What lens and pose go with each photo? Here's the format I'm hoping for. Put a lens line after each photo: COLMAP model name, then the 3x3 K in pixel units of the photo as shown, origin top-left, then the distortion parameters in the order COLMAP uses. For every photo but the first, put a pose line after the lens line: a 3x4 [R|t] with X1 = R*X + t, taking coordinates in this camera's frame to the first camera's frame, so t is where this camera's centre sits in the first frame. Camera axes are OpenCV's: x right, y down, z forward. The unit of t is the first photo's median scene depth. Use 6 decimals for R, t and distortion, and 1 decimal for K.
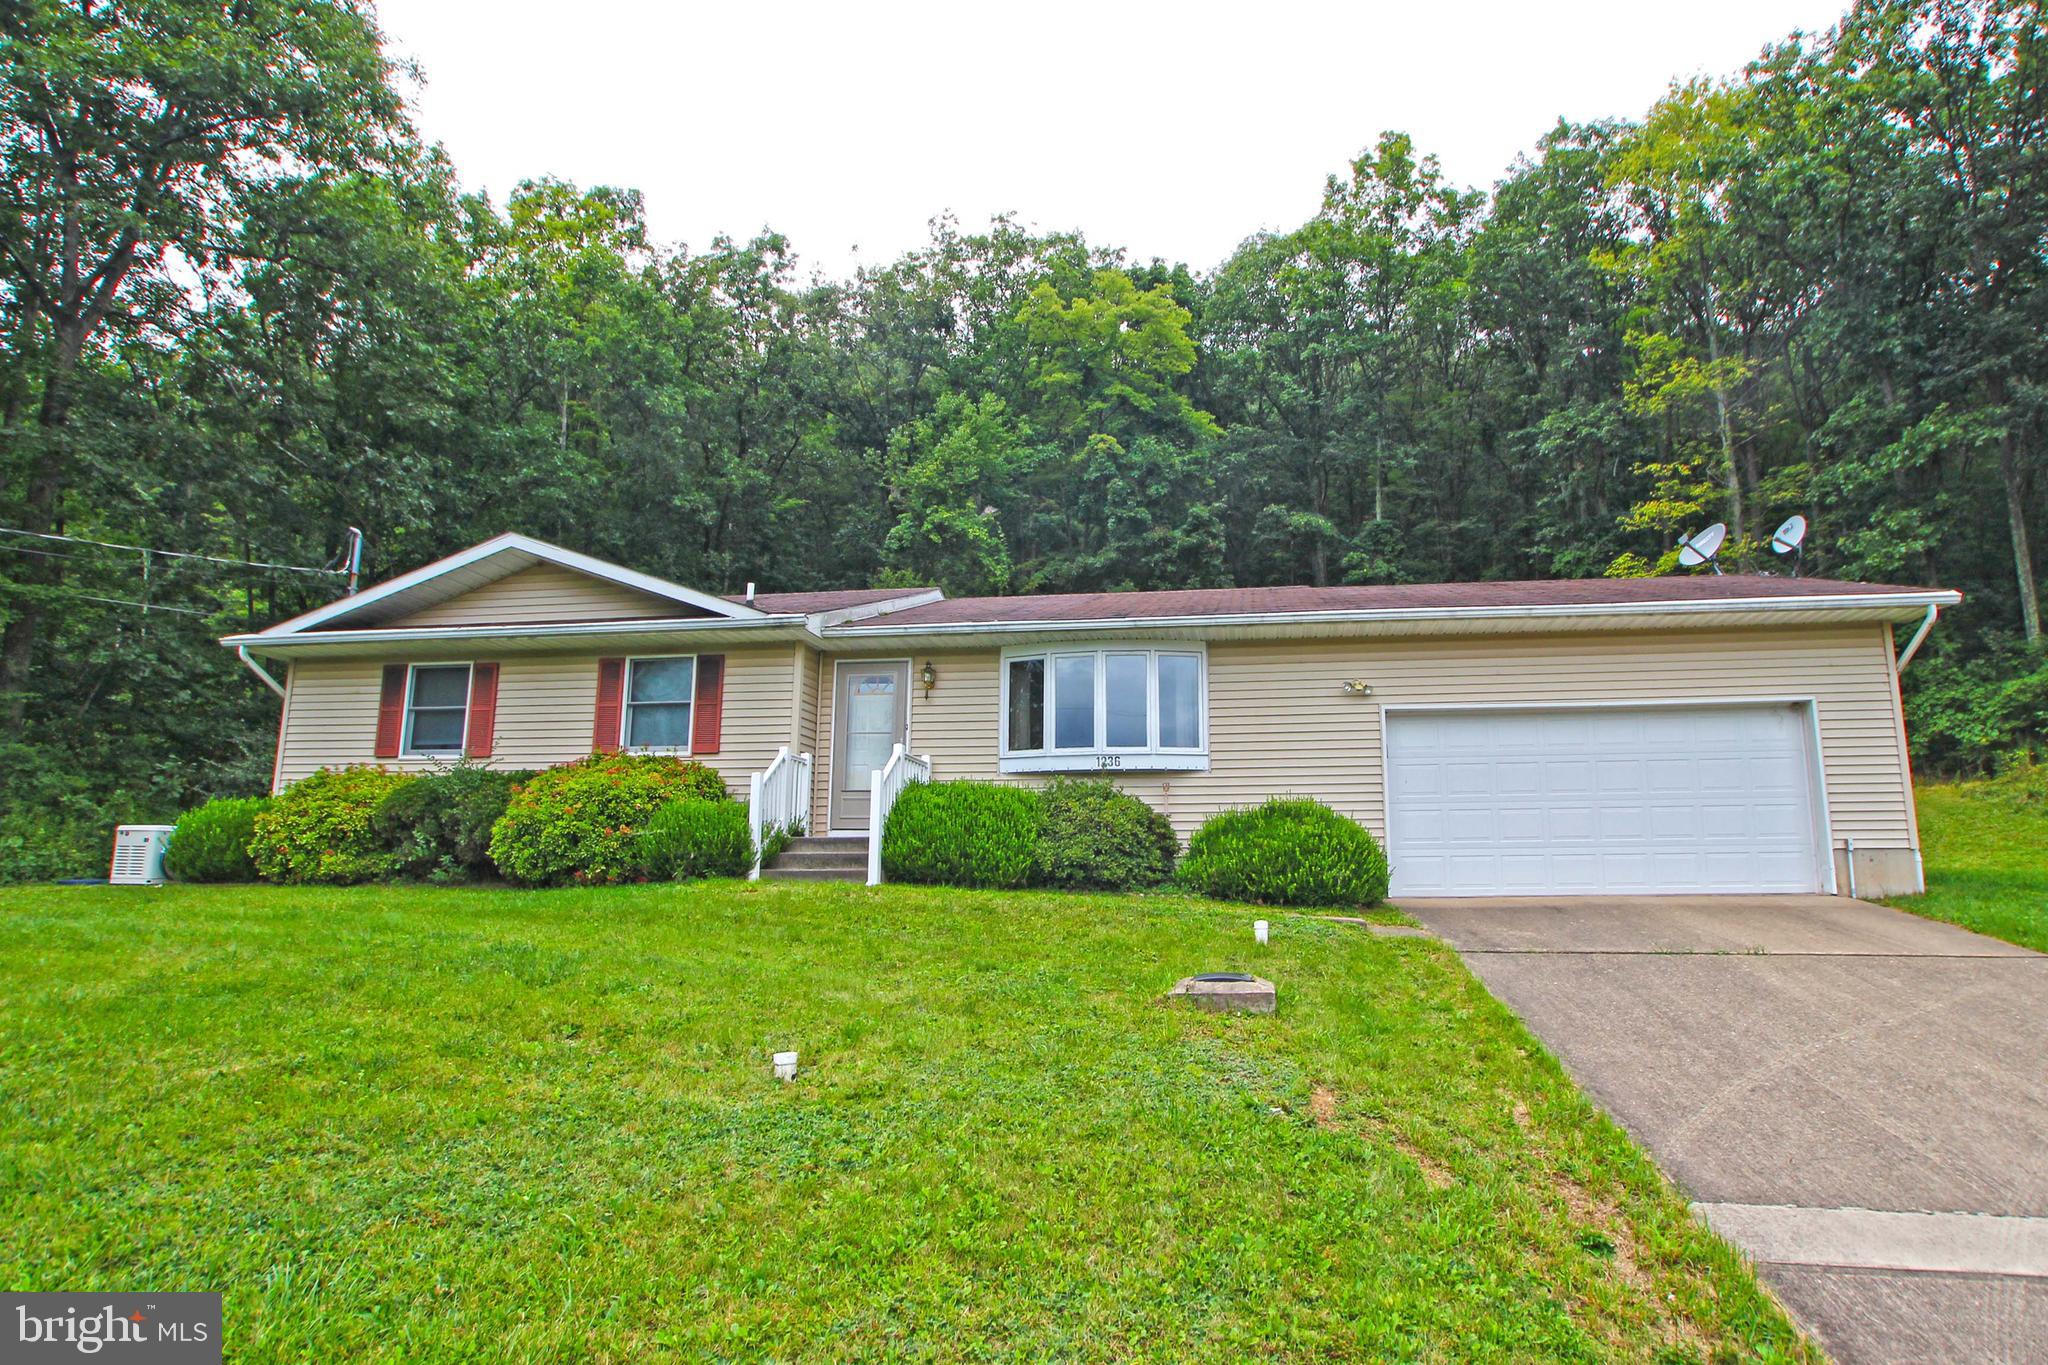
lens RADIAL K [[1101.6, 0, 1051.1], [0, 1101.6, 692.0], [0, 0, 1]] dist [-0.078860, 0.049990]
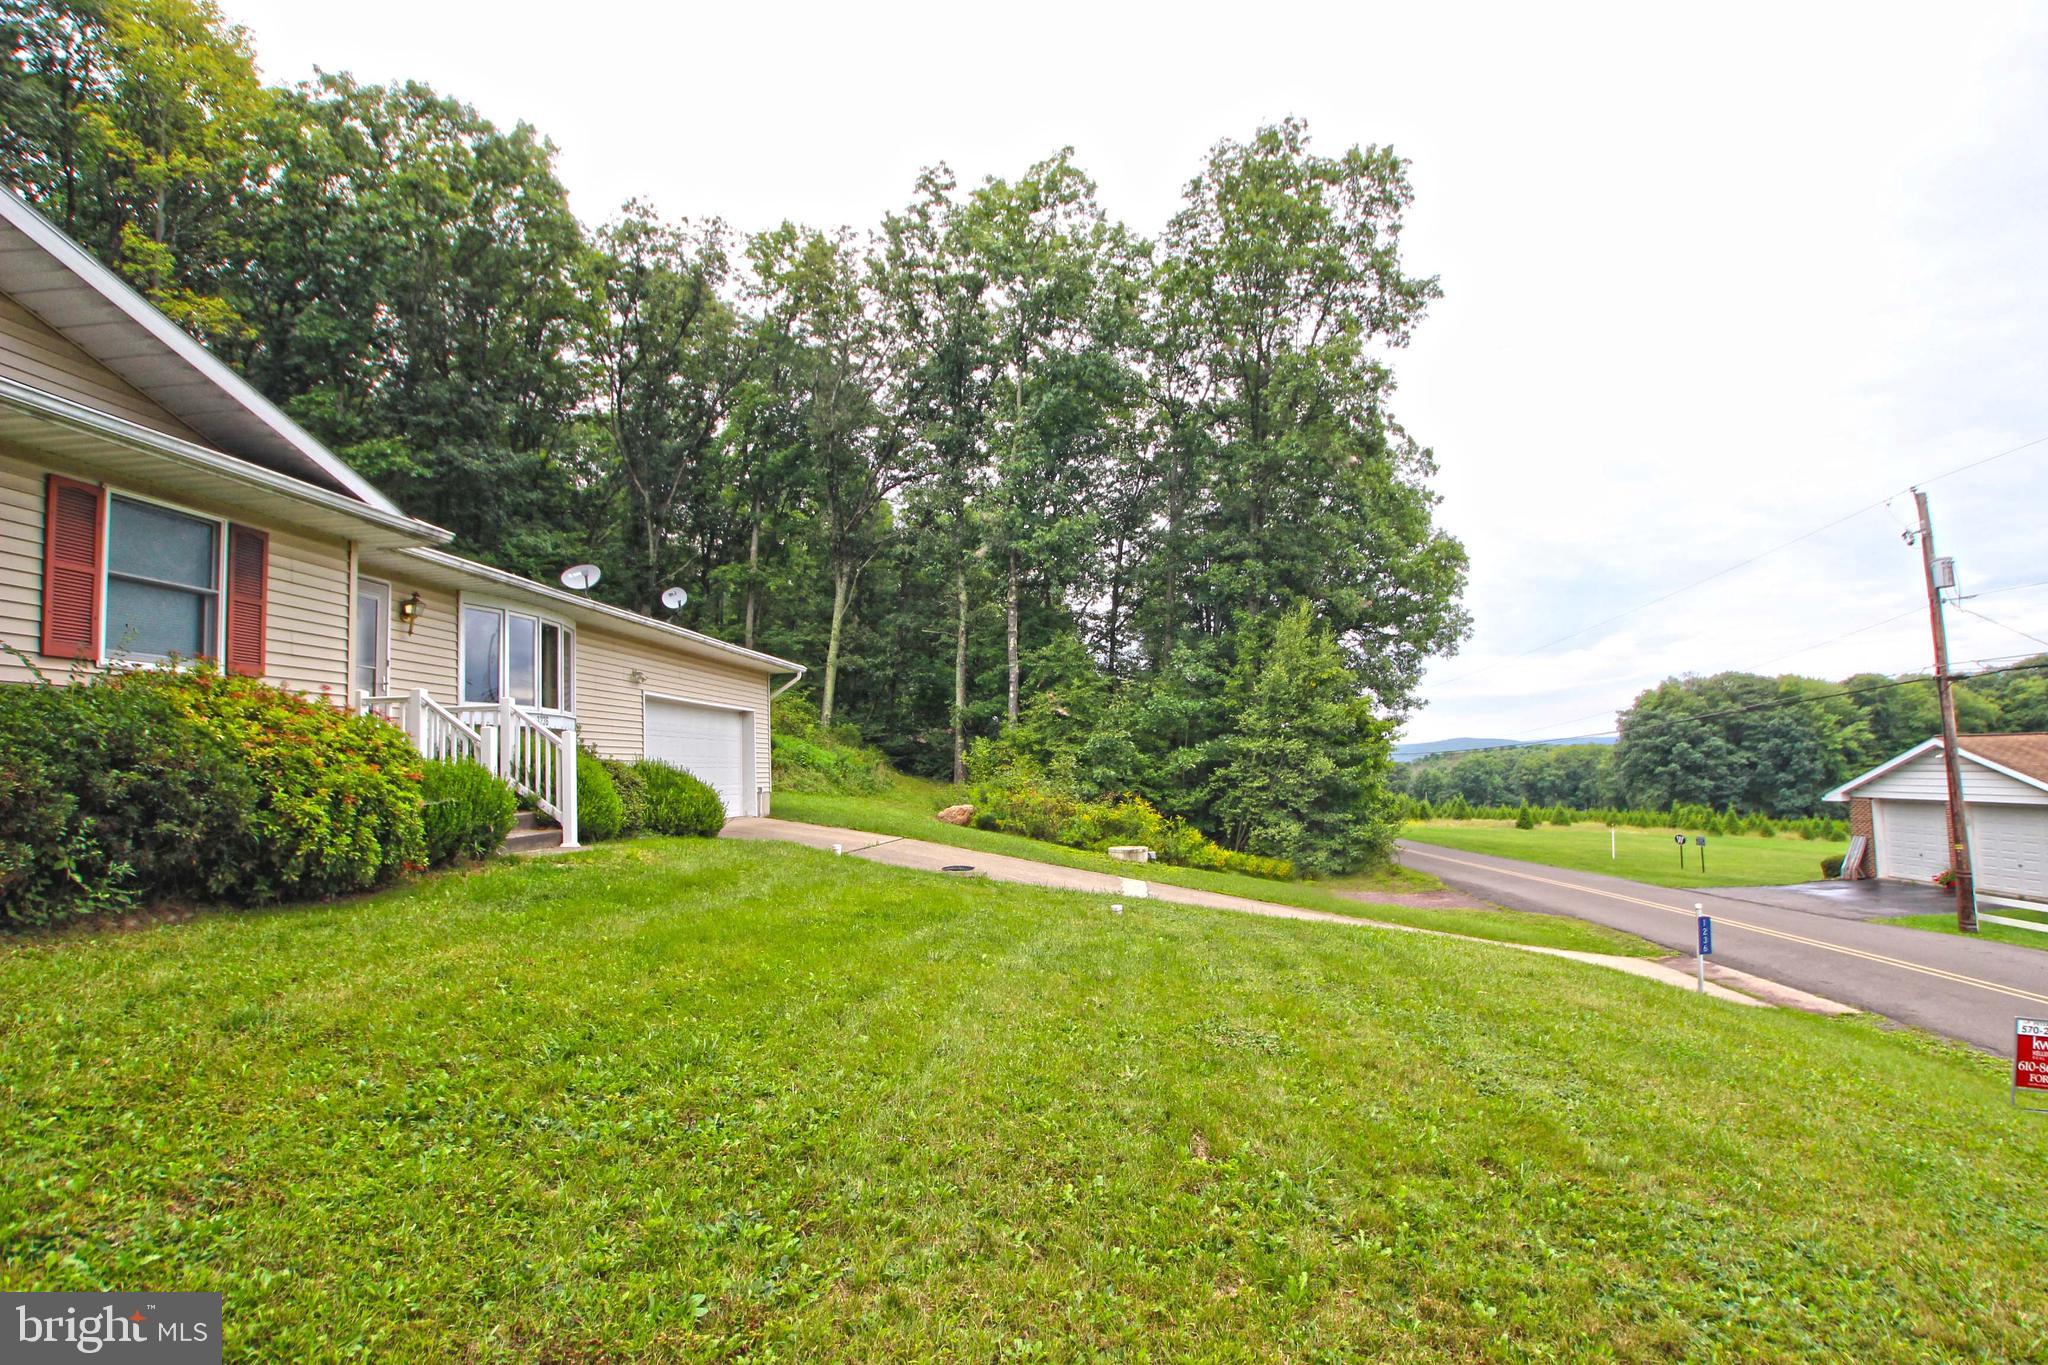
lens RADIAL K [[1030.6, 0, 1033.1], [0, 1030.6, 697.9], [0, 0, 1]] dist [-0.076131, 0.039541]
pose [[-0.056190, 0.068875, 0.996042, -0.901290], [-0.159156, 0.984243, -0.077038, 0.036845], [-0.985653, -0.162854, -0.044343, 0.523935]]
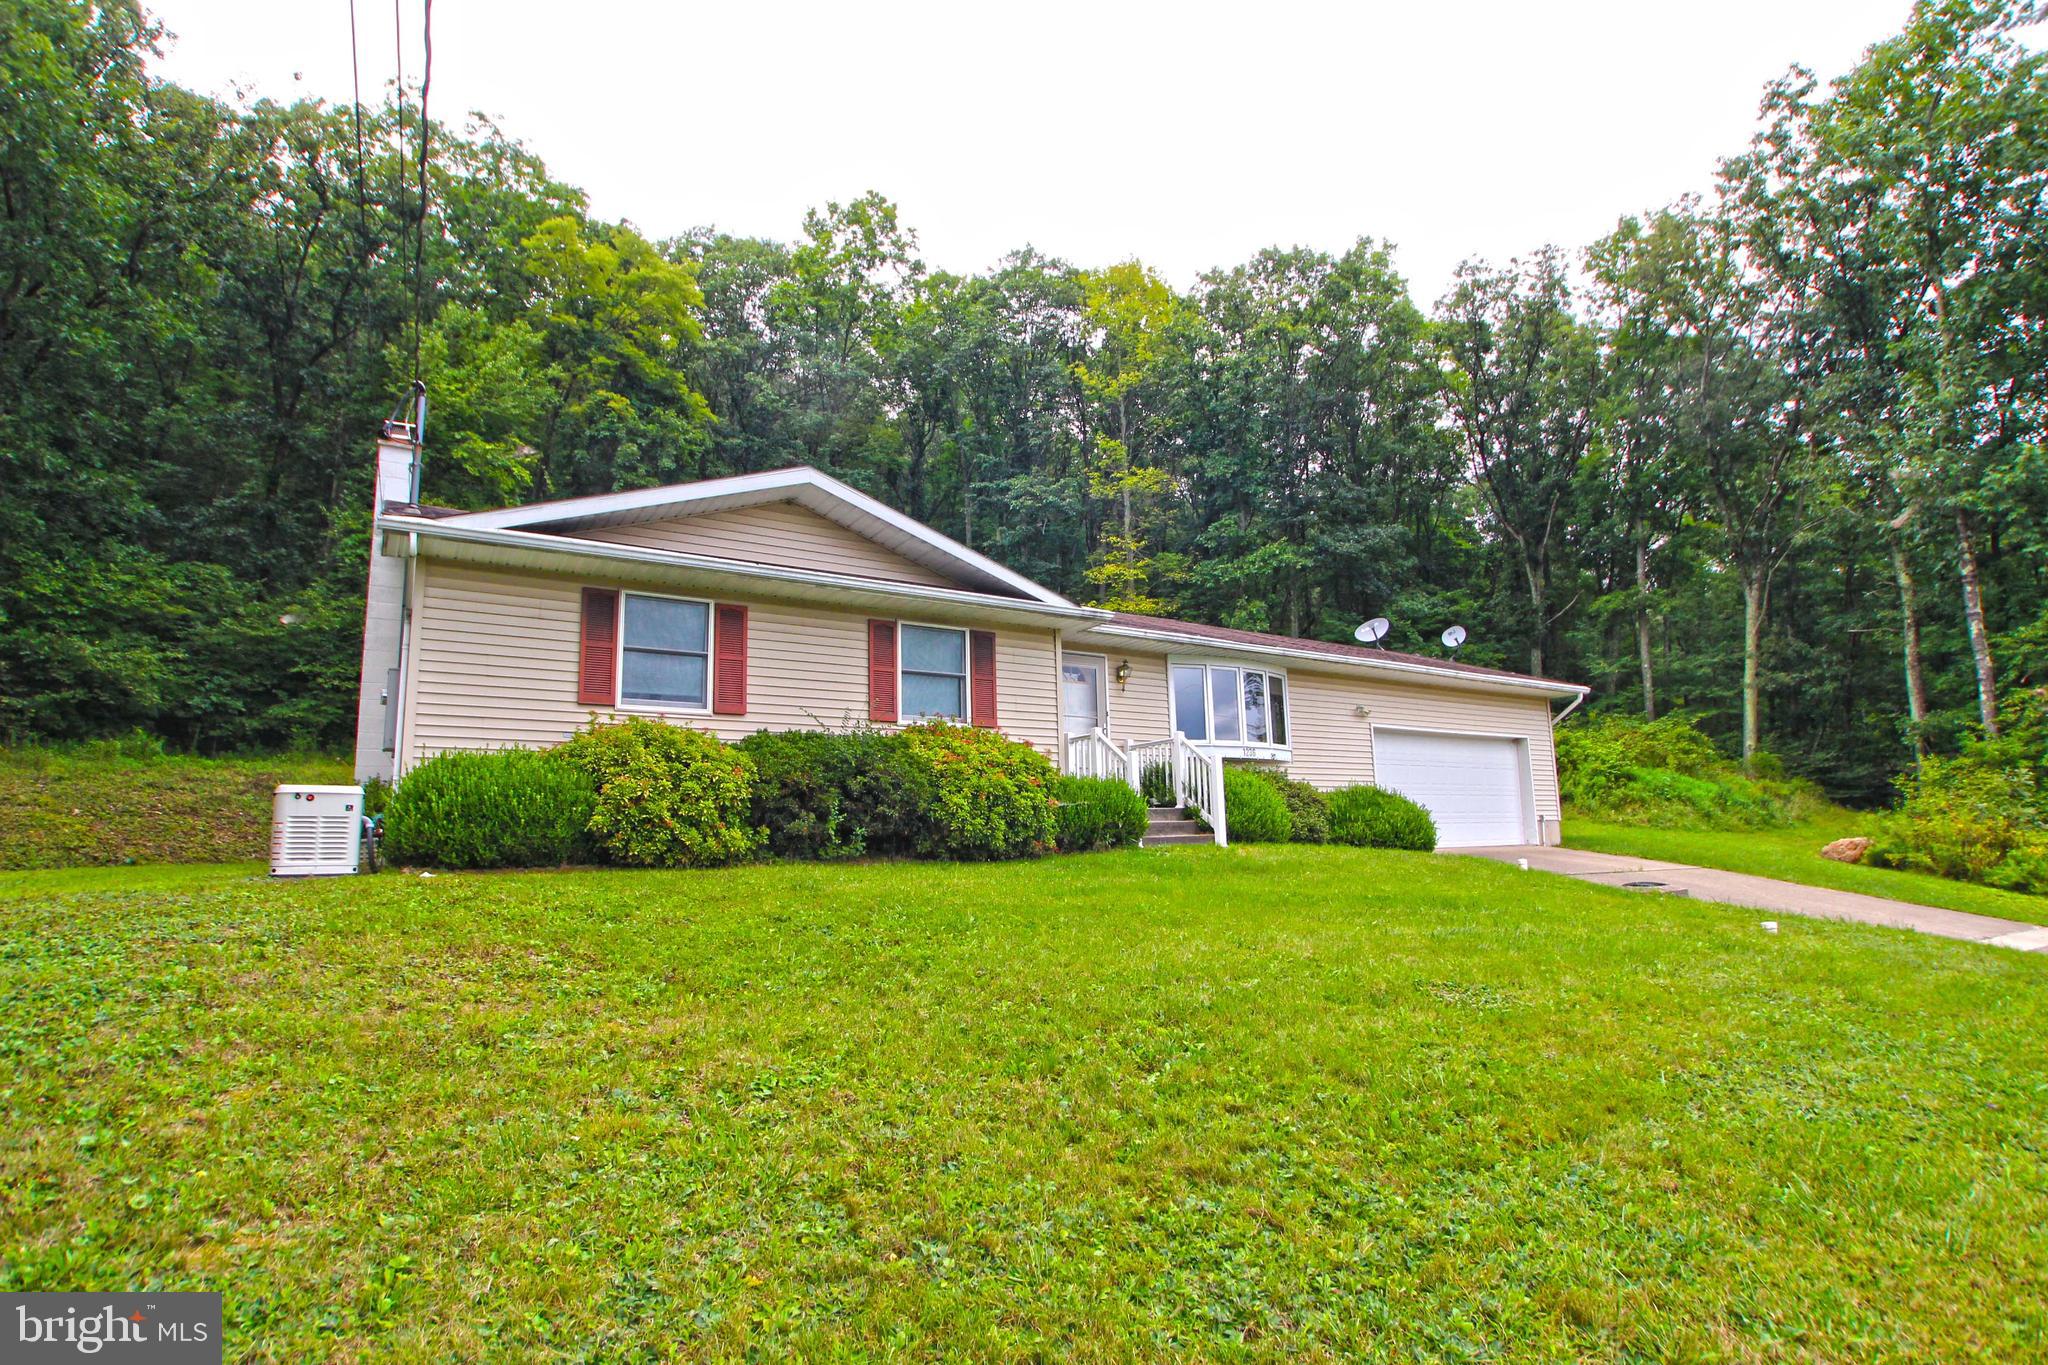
lens RADIAL K [[1030.6, 0, 1033.1], [0, 1030.6, 697.9], [0, 0, 1]] dist [-0.076131, 0.039541]
pose [[0.749284, 0.079823, 0.657420, -0.878220], [-0.095592, 0.995349, -0.011904, 0.033809], [-0.655313, -0.053925, 0.753430, 0.229756]]
